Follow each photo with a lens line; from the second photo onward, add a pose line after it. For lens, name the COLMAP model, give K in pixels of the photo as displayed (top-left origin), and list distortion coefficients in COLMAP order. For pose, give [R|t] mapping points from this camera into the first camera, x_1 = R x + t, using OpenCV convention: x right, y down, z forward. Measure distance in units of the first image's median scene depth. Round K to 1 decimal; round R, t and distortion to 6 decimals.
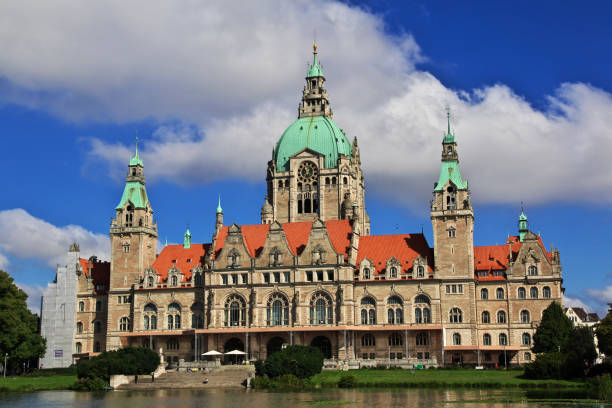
lens RADIAL K [[888.2, 0, 306.4], [0, 888.2, 204.2], [0, 0, 1]] dist [0.079257, 0.024039]
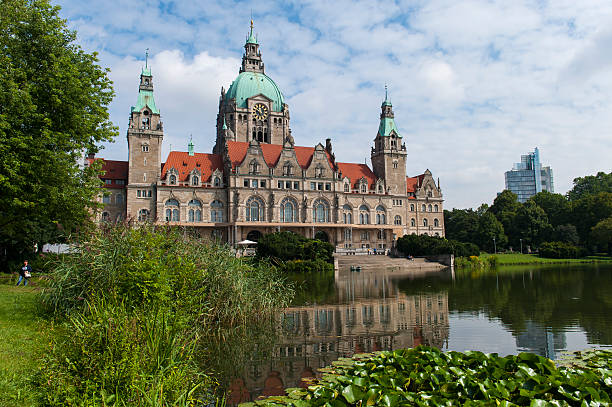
lens RADIAL K [[472.4, 0, 307.6], [0, 472.4, 205.0], [0, 0, 1]] dist [0.001812, 0.000413]
pose [[0.805385, 0.064588, 0.589223, -0.402754], [-0.101238, 0.994429, 0.029374, 0.086724], [-0.584042, -0.083309, 0.807437, 0.423919]]
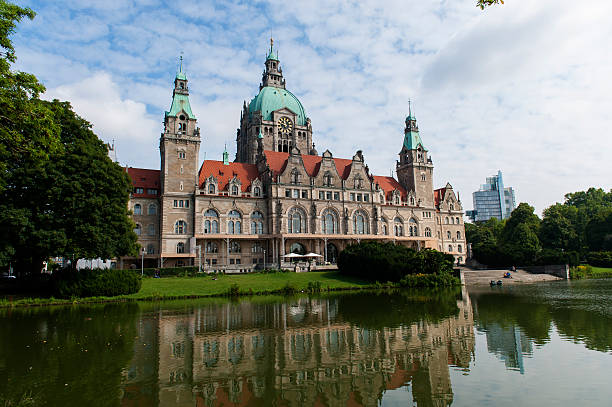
lens RADIAL K [[410.1, 0, 306.3], [0, 410.1, 206.2], [0, 0, 1]] dist [0.002241, -0.000788]
pose [[0.754977, 0.090599, 0.649462, -0.417836], [-0.097581, 0.994905, -0.025354, 0.112588], [-0.648450, -0.044233, 0.759971, 0.575915]]
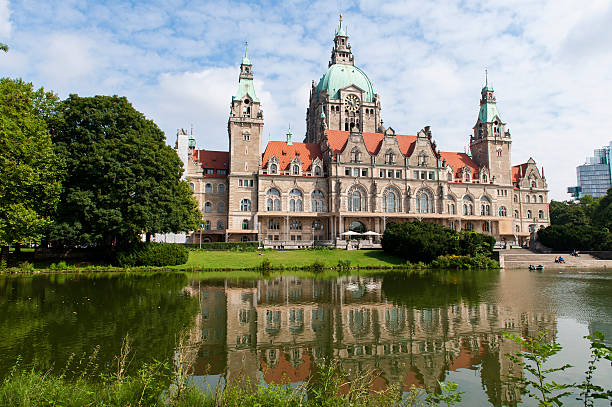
lens RADIAL K [[410.1, 0, 306.3], [0, 410.1, 206.2], [0, 0, 1]] dist [0.002241, -0.000788]
pose [[0.877032, 0.058352, 0.476875, -0.393293], [-0.094541, 0.994150, 0.052225, 0.106376], [-0.471038, -0.090887, 0.877418, 0.546367]]
